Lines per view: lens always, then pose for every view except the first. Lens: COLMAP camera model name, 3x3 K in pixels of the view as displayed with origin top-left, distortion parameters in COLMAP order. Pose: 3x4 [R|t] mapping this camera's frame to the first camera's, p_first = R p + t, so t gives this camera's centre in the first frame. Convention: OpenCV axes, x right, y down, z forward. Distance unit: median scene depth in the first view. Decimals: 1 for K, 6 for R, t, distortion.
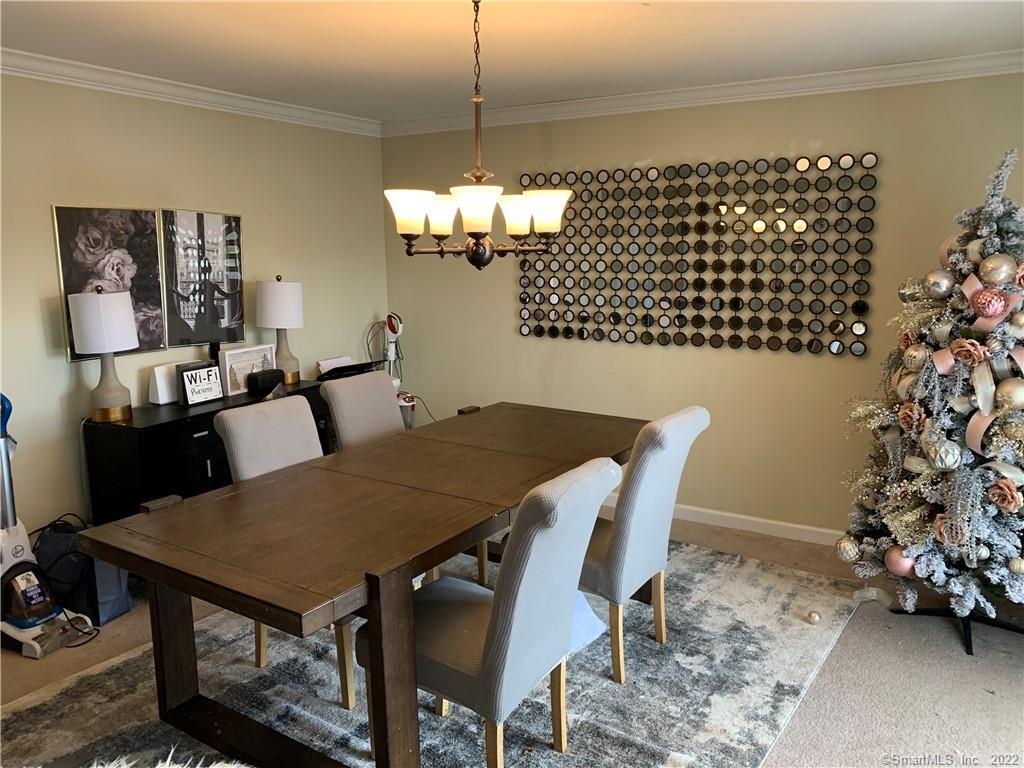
lens RADIAL K [[773.7, 0, 504.4], [0, 773.7, 386.5], [0, 0, 1]] dist [0.031652, -0.012034]
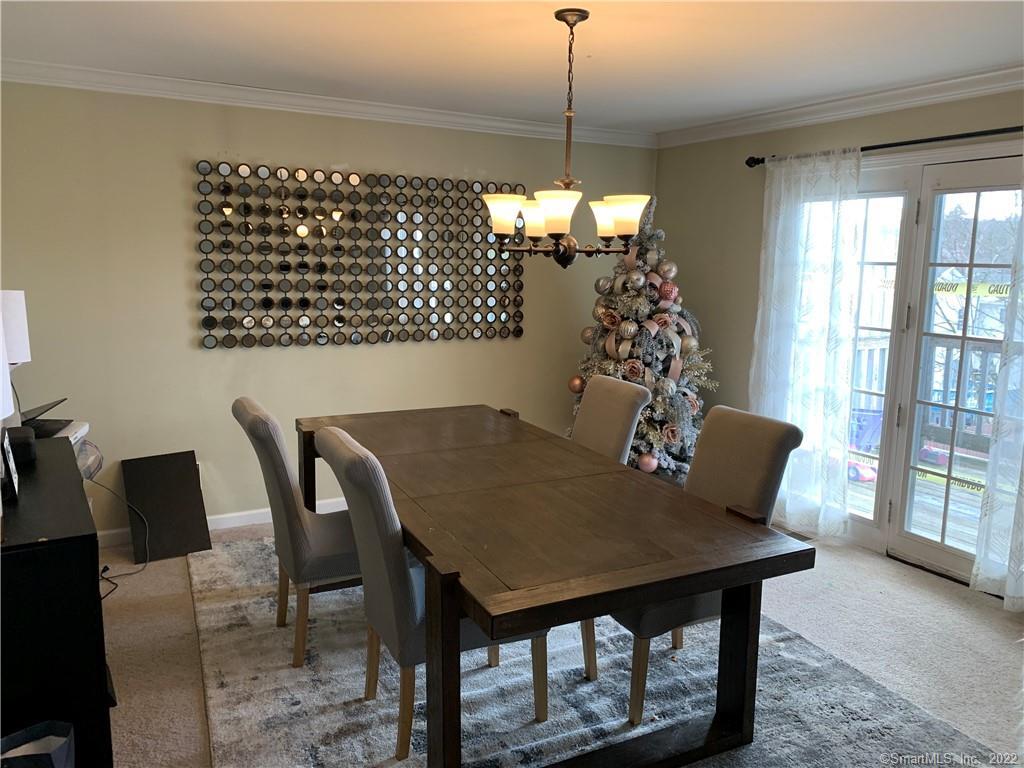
lens RADIAL K [[773.7, 0, 510.1], [0, 773.7, 384.4], [0, 0, 1]] dist [0.031652, -0.012034]
pose [[0.484162, -0.125170, 0.865979, -0.841368], [0.133900, 0.988656, 0.068039, -0.059384], [-0.864672, 0.083012, 0.495430, 0.436200]]
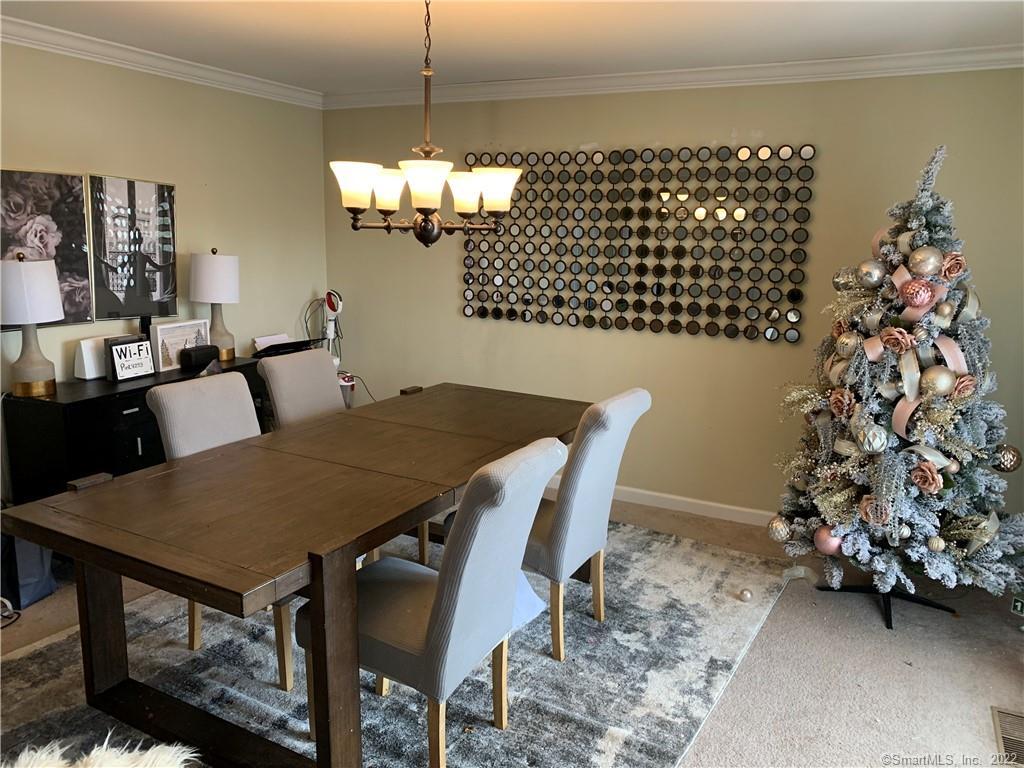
lens RADIAL K [[773.7, 0, 504.3], [0, 773.7, 384.6], [0, 0, 1]] dist [0.031652, -0.012034]
pose [[0.996869, 0.014737, 0.077687, -0.006228], [-0.016332, 0.999668, 0.019942, 0.002575], [-0.077368, -0.021149, 0.996778, 0.003539]]
